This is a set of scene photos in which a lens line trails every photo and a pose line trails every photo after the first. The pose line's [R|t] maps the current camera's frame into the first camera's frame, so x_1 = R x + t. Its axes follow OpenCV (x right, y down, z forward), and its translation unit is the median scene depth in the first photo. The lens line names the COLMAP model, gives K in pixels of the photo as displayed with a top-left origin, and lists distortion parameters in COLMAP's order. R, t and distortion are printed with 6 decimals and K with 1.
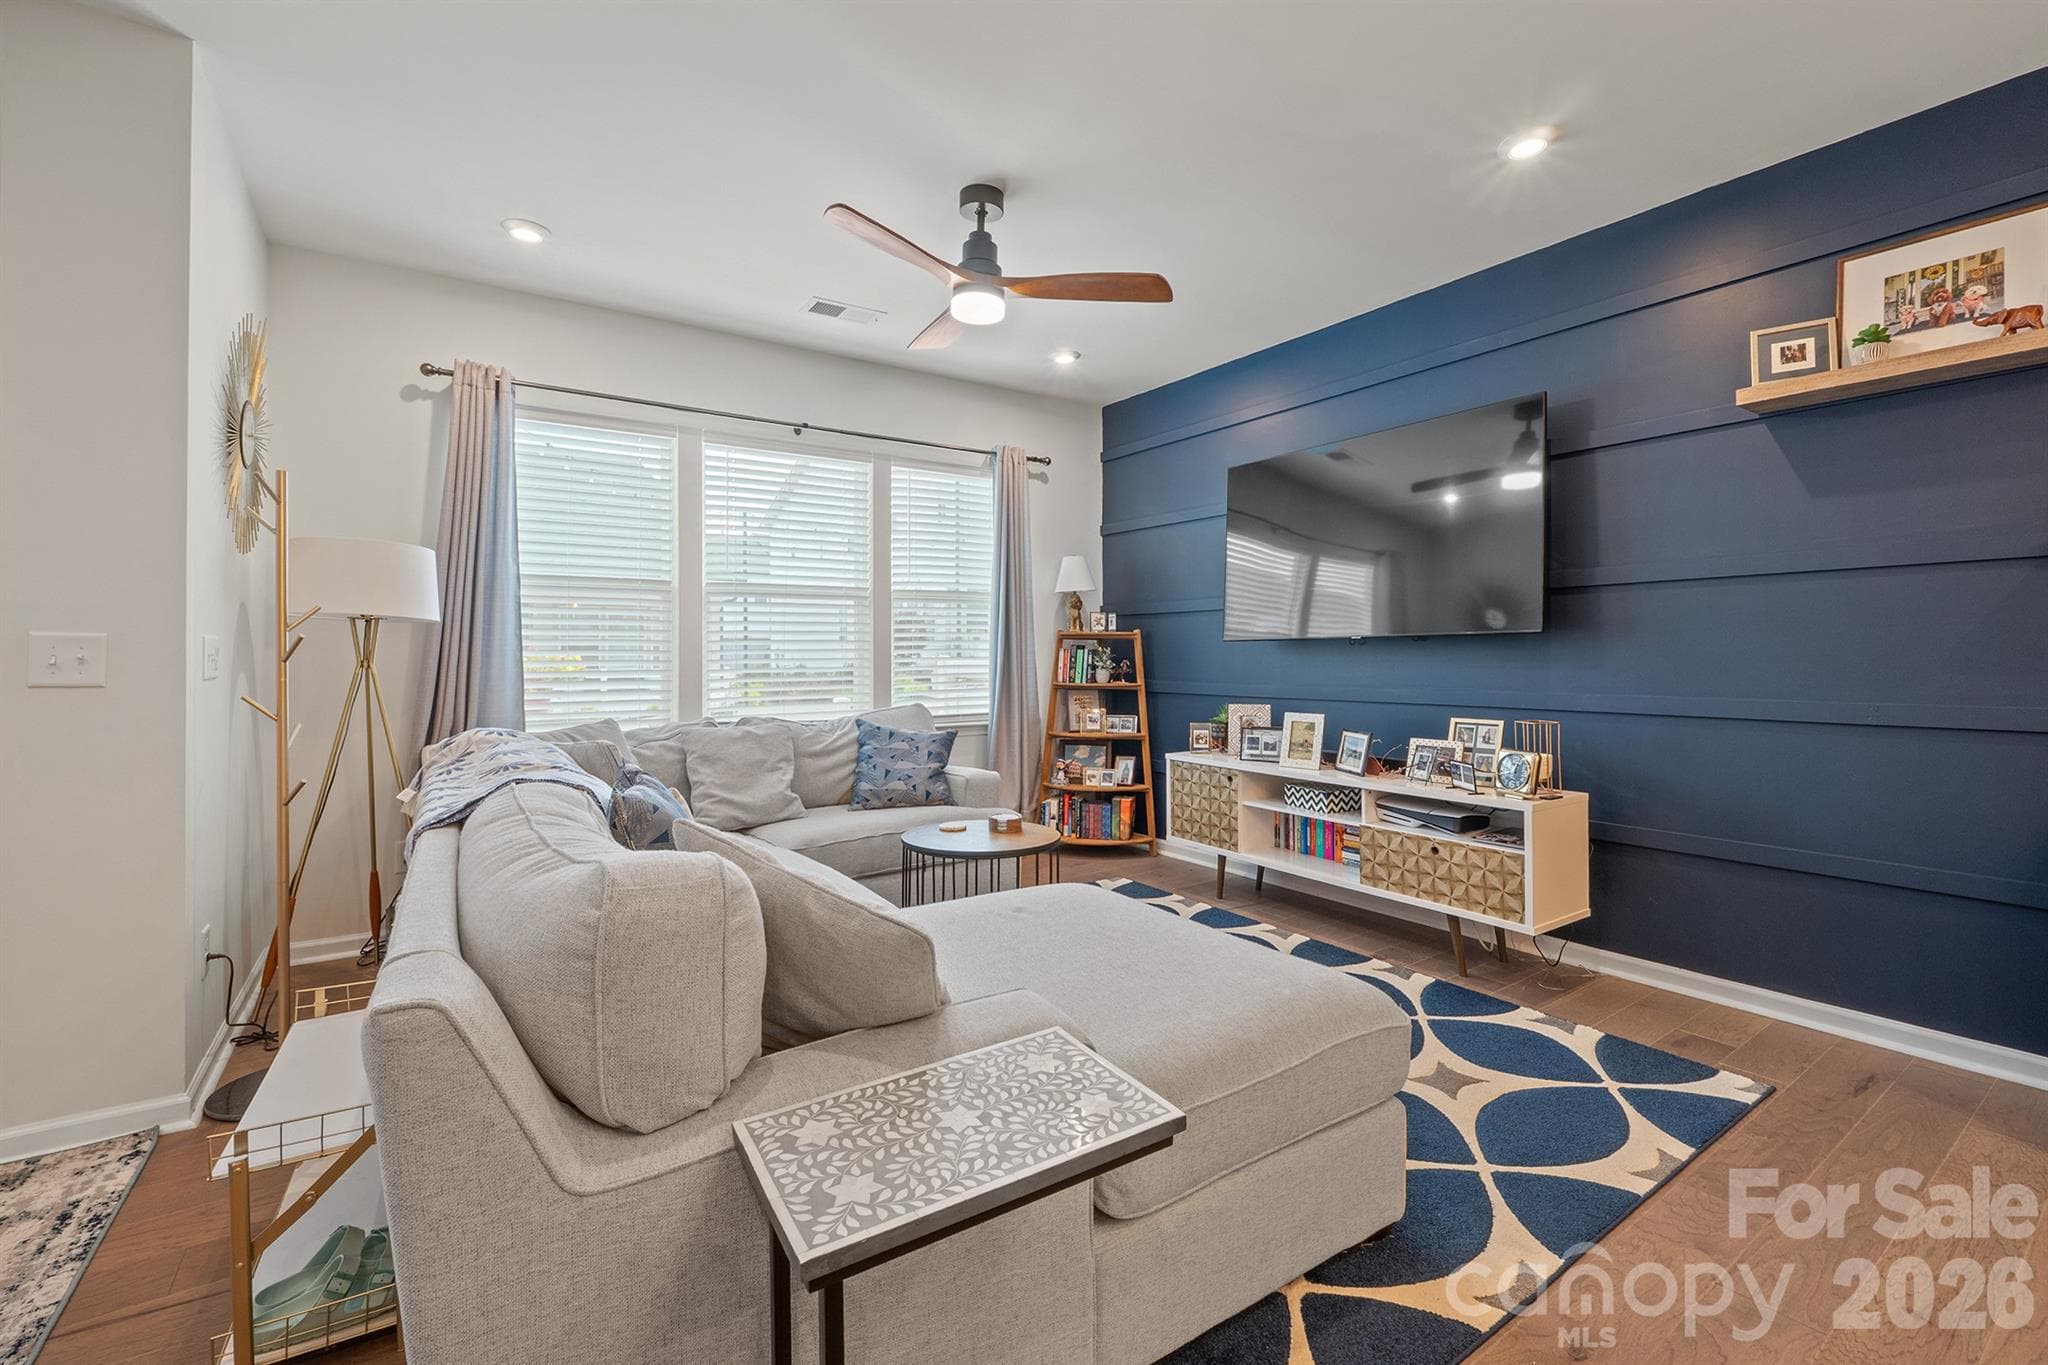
lens RADIAL K [[874.2, 0, 1033.6], [0, 874.2, 651.2], [0, 0, 1]] dist [-0.003439, -0.000340]
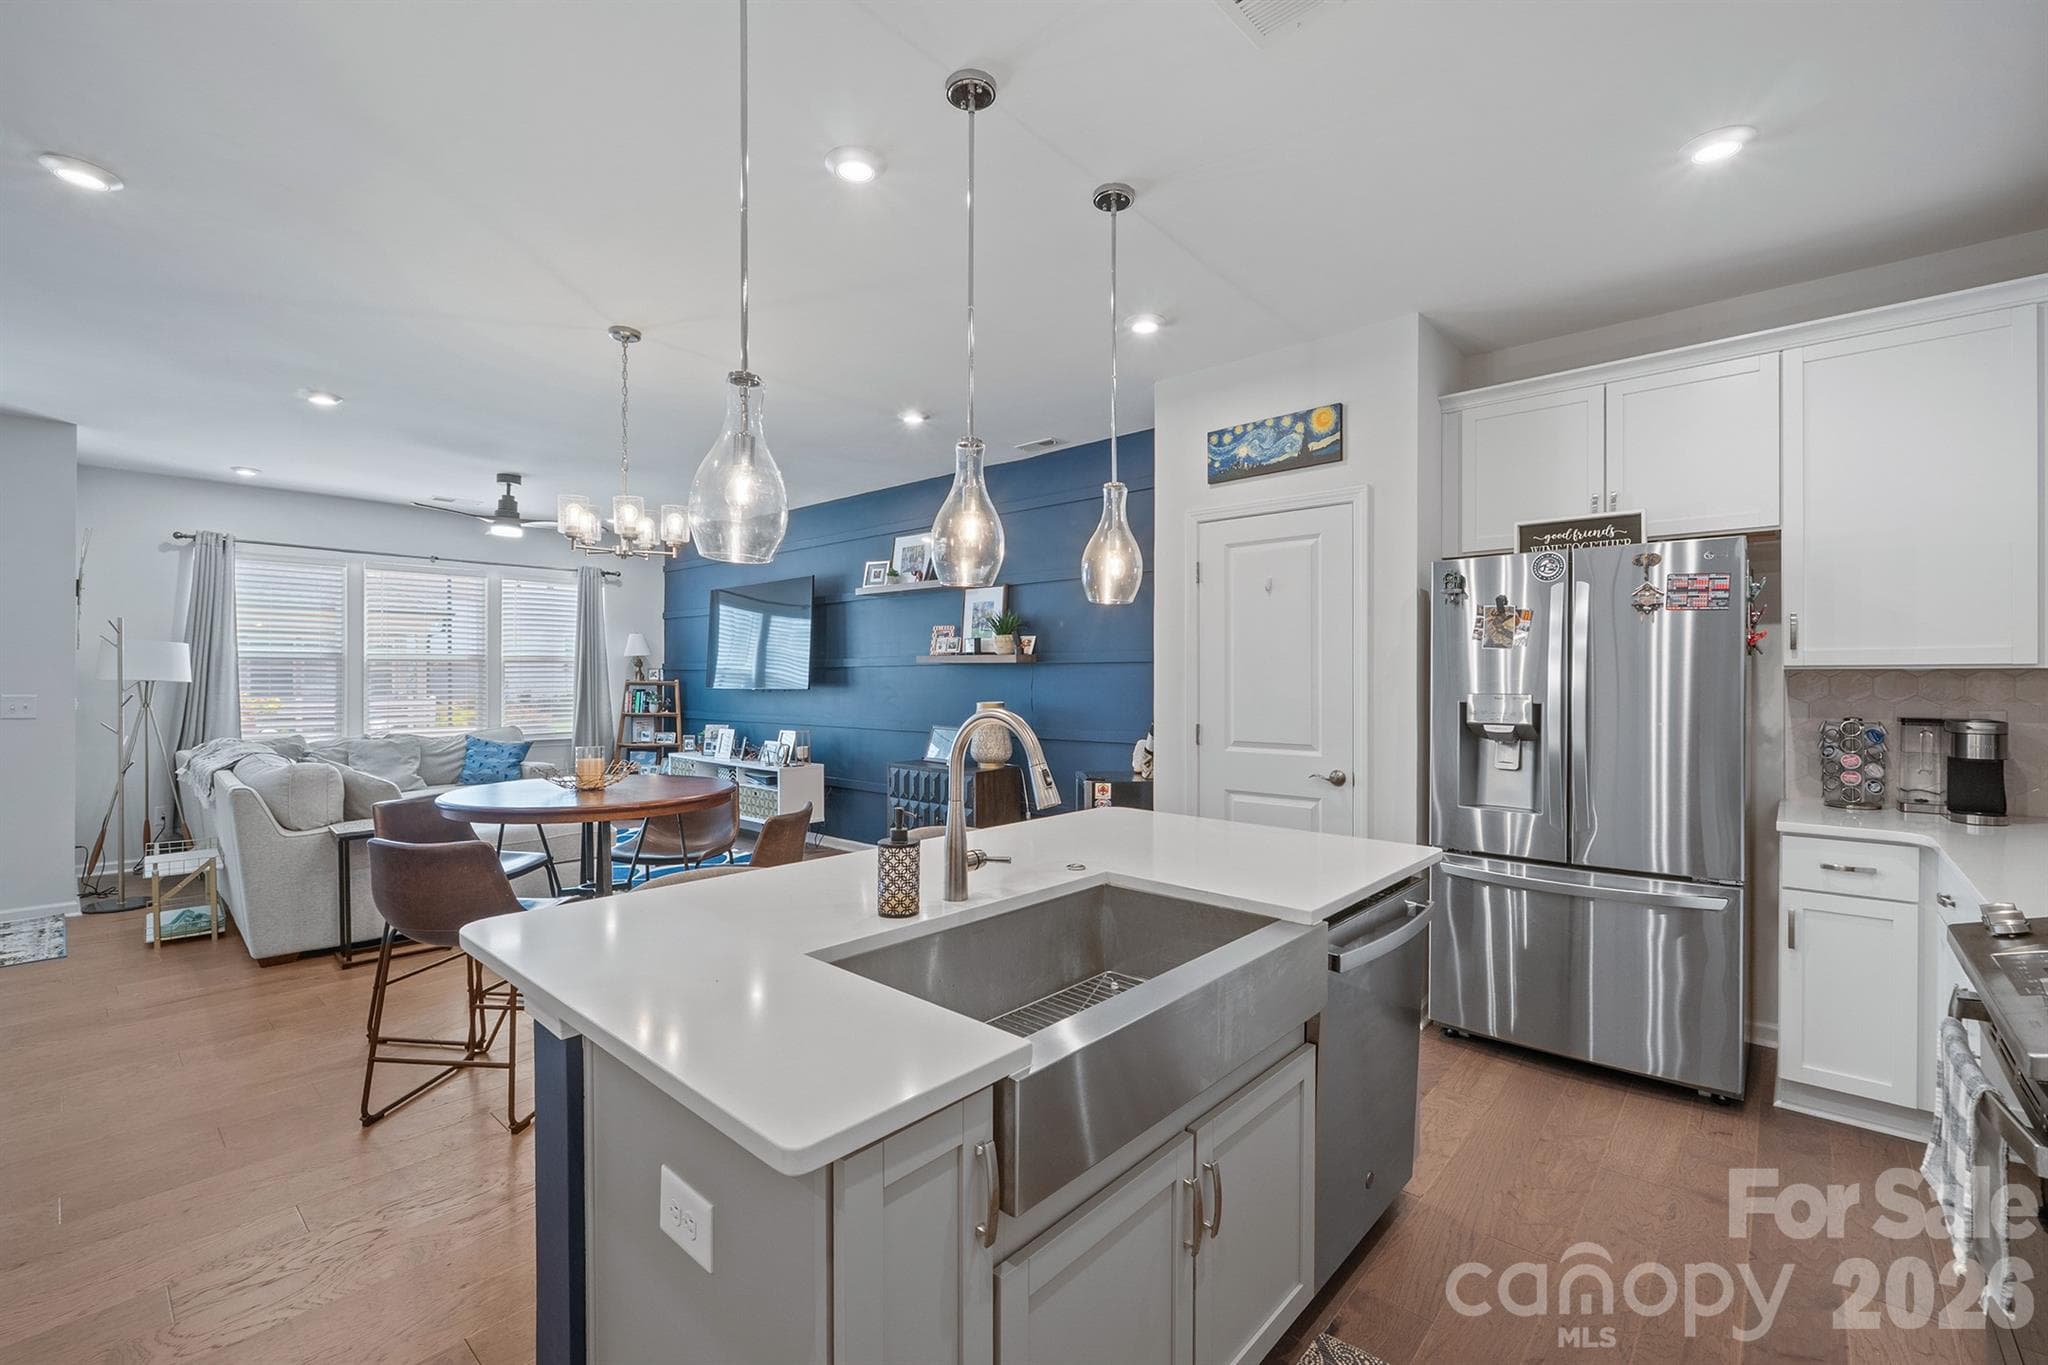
lens RADIAL K [[868.9, 0, 1024.0], [0, 868.9, 682.5], [0, 0, 1]] dist [-0.007515, -0.000390]
pose [[0.971642, 0.004194, 0.236418, 0.487687], [-0.005951, 0.999960, 0.006719, -0.045876], [-0.236380, -0.007935, 0.971628, -0.967709]]
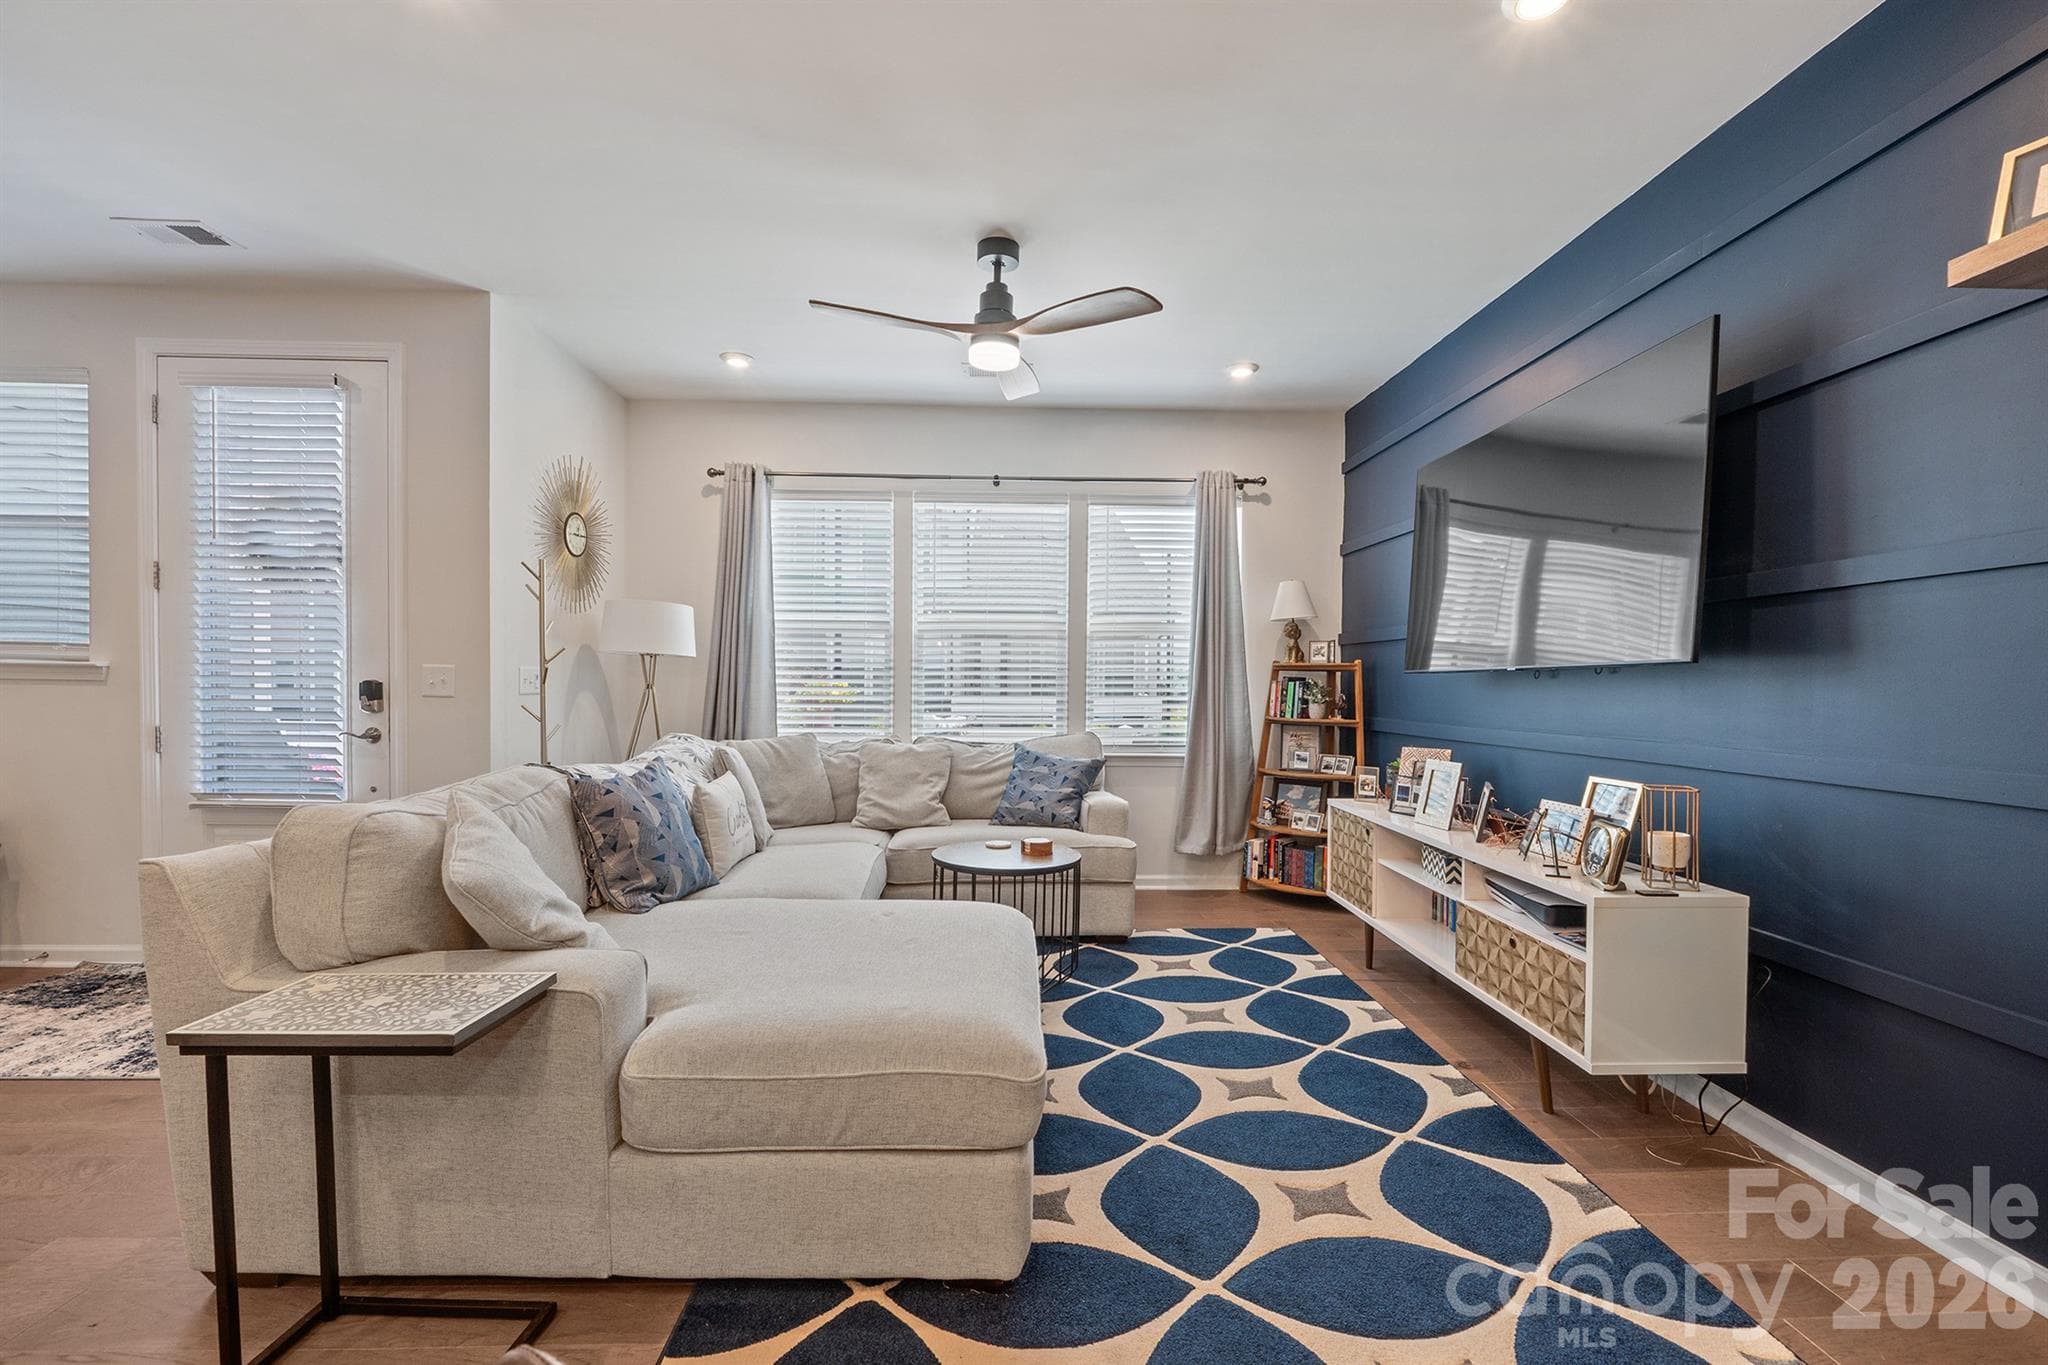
lens RADIAL K [[869.3, 0, 1030.1], [0, 869.3, 697.3], [0, 0, 1]] dist [-0.004762, -0.000194]
pose [[0.844077, 0.019271, -0.535875, 0.416611], [-0.009835, 0.999742, 0.020461, -0.002063], [0.536131, -0.012000, 0.844049, 0.097889]]
